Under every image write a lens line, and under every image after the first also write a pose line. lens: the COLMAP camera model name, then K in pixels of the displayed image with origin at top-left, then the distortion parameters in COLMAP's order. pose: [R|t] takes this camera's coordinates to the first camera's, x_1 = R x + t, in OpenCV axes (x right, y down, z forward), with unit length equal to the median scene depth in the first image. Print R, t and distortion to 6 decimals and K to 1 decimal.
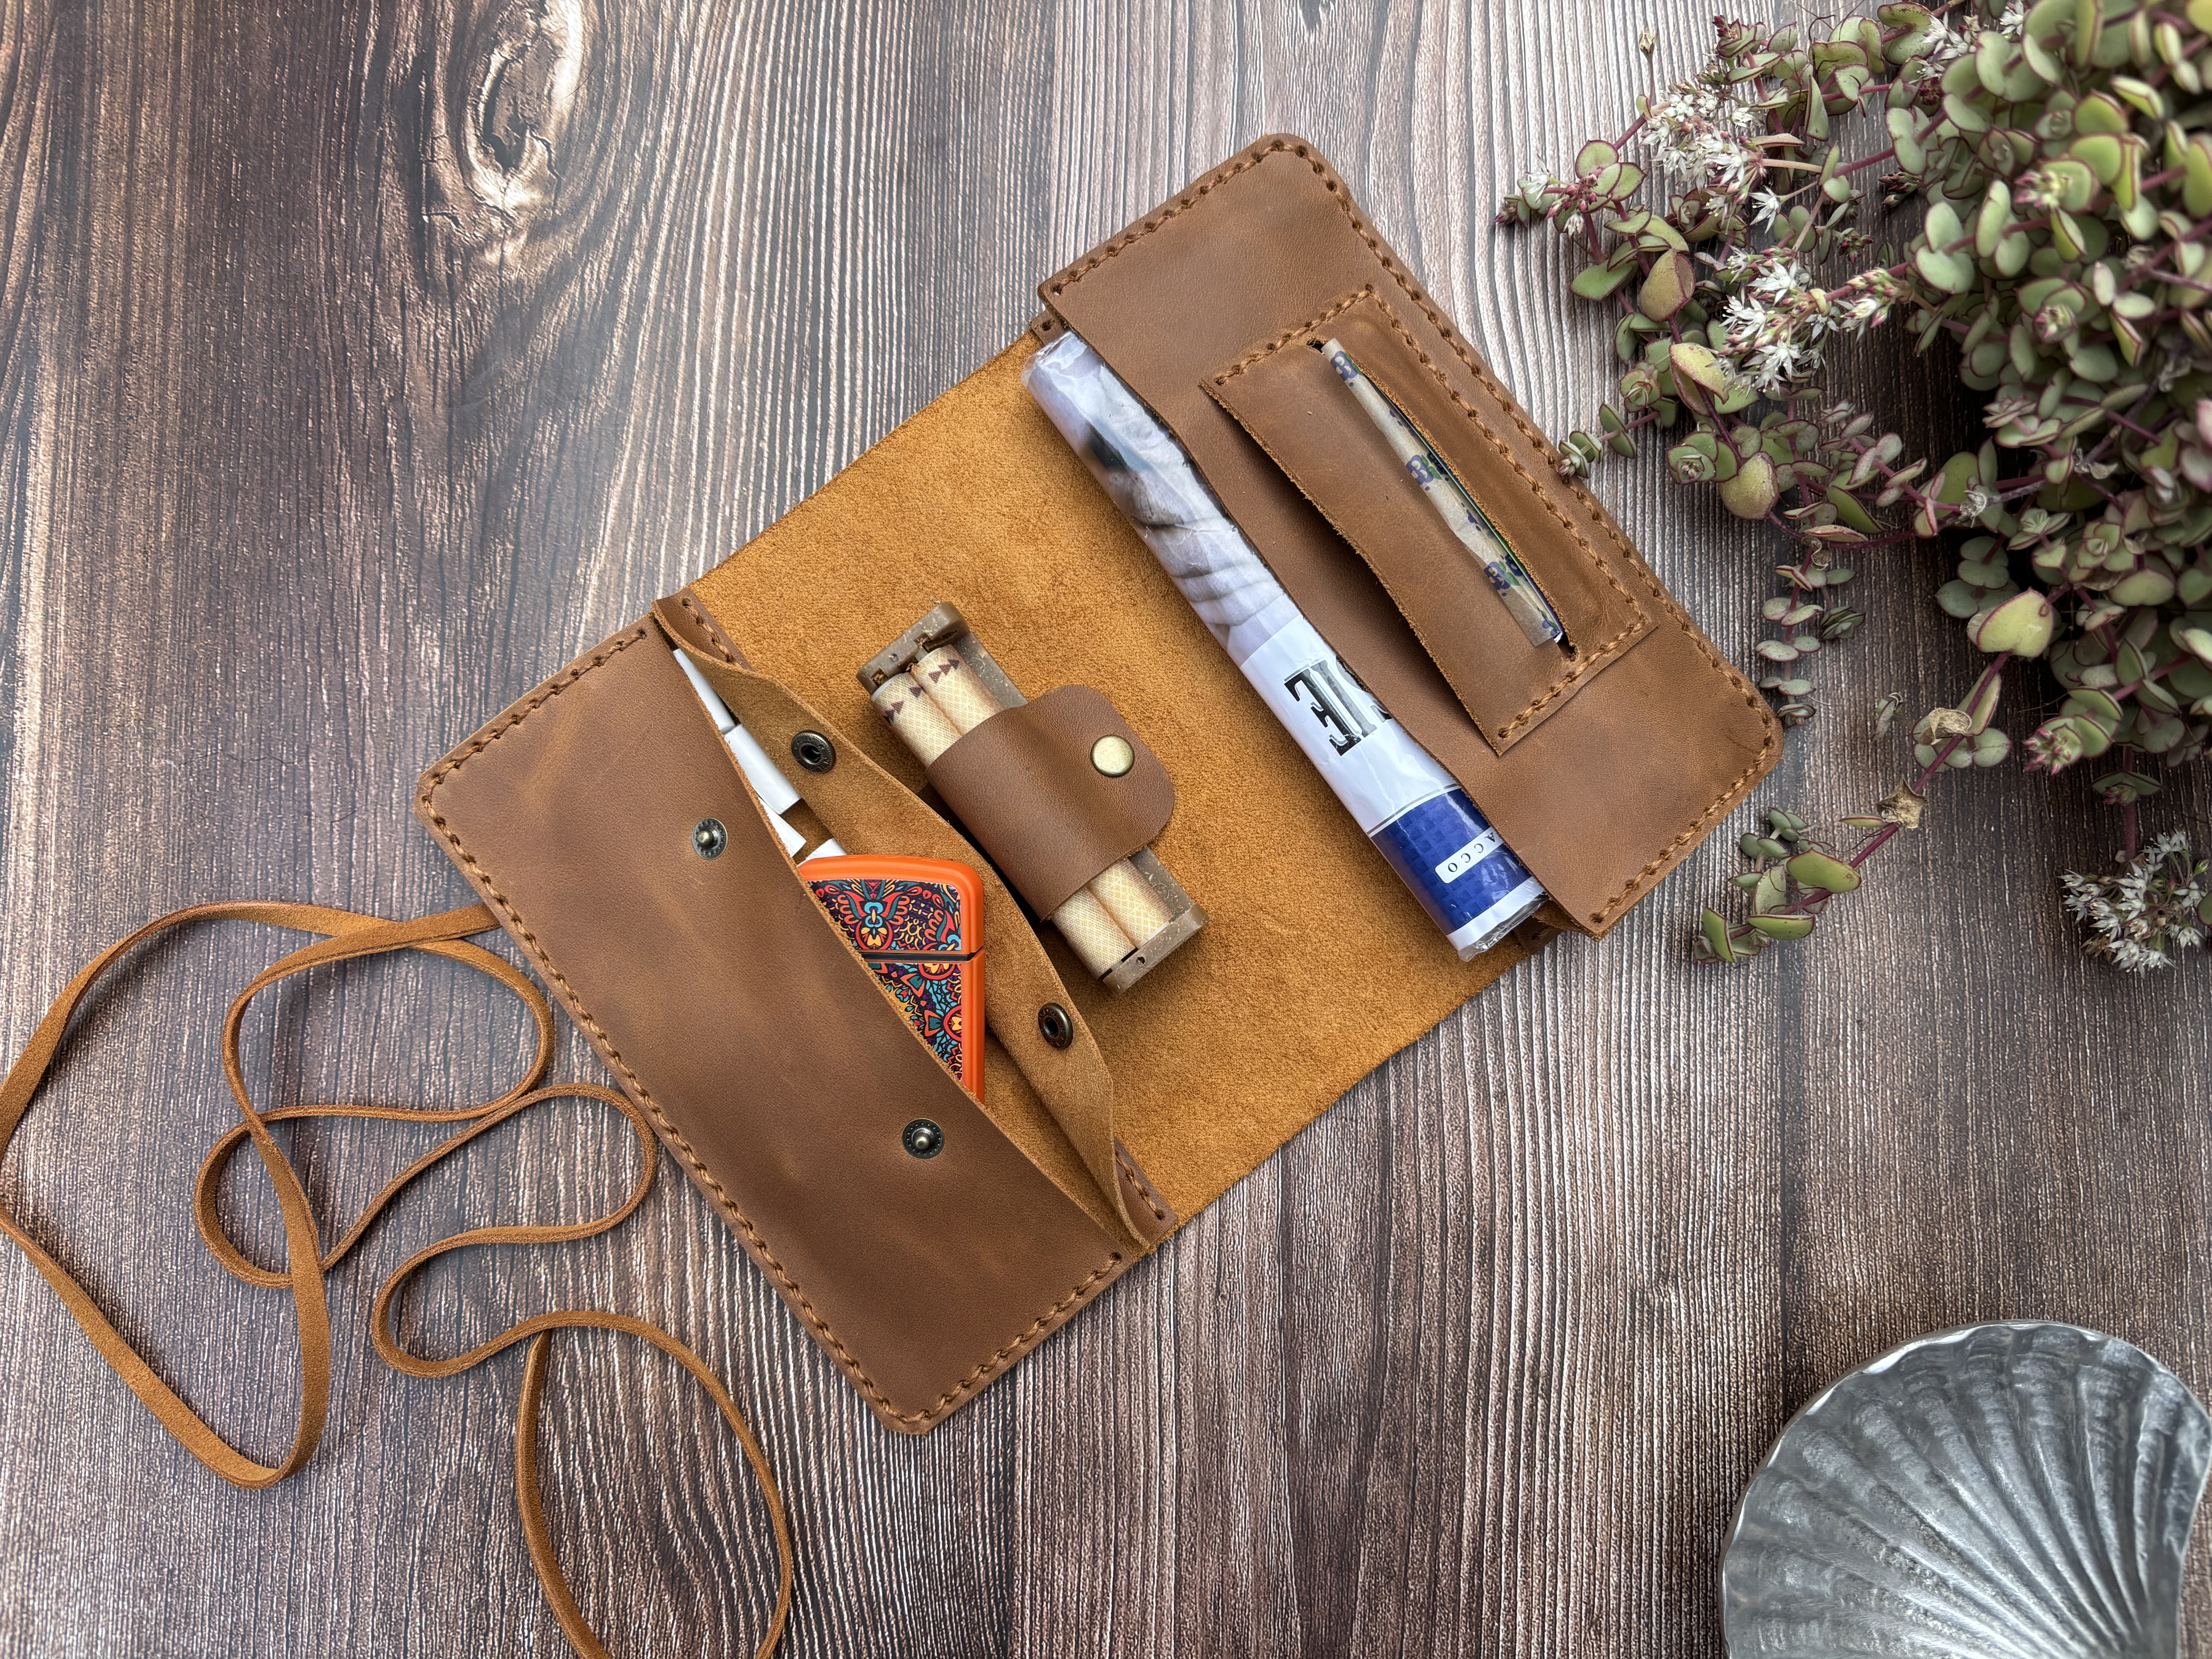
lens RADIAL K [[1773.5, 0, 1105.3], [0, 1773.5, 849.2], [0, 0, 1]] dist [-0.015838, 0.000739]
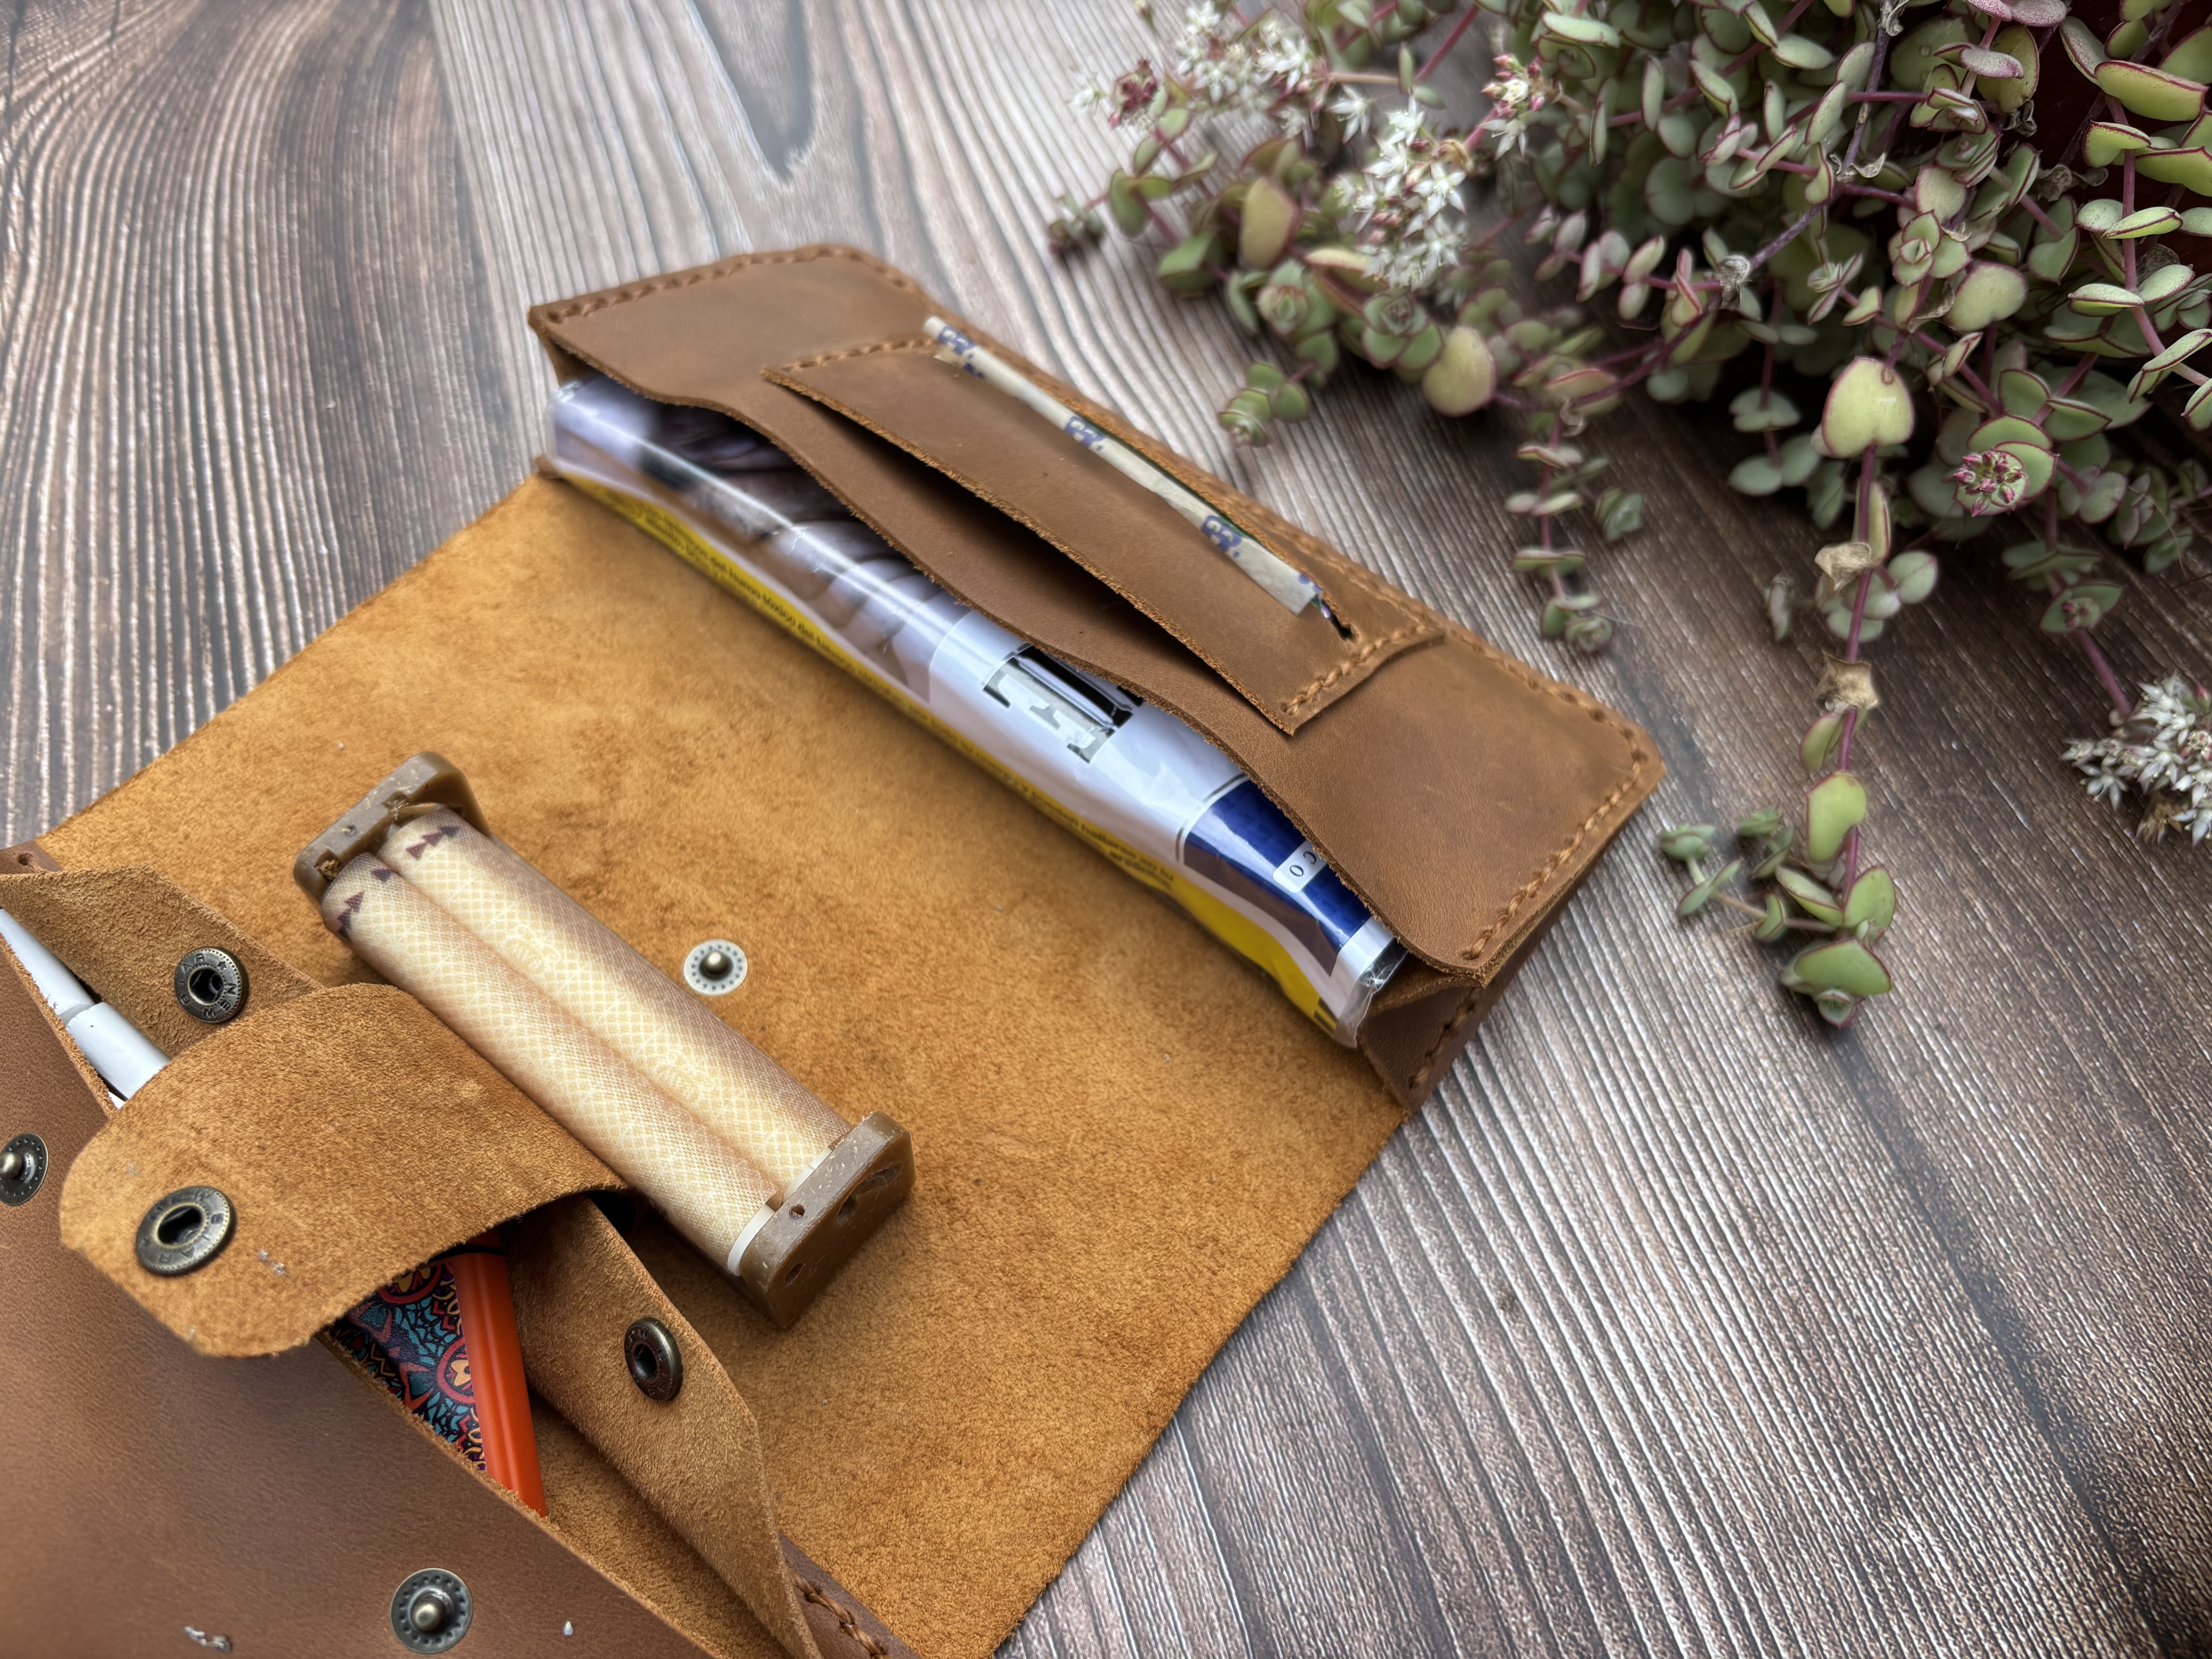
lens RADIAL K [[1773.5, 0, 1111.0], [0, 1773.5, 814.5], [0, 0, 1]] dist [-0.015838, 0.000739]
pose [[0.942781, -0.254520, 0.215370, 0.003471], [0.323749, 0.853234, -0.408875, 0.201501], [-0.079694, 0.455205, 0.886813, 0.388132]]
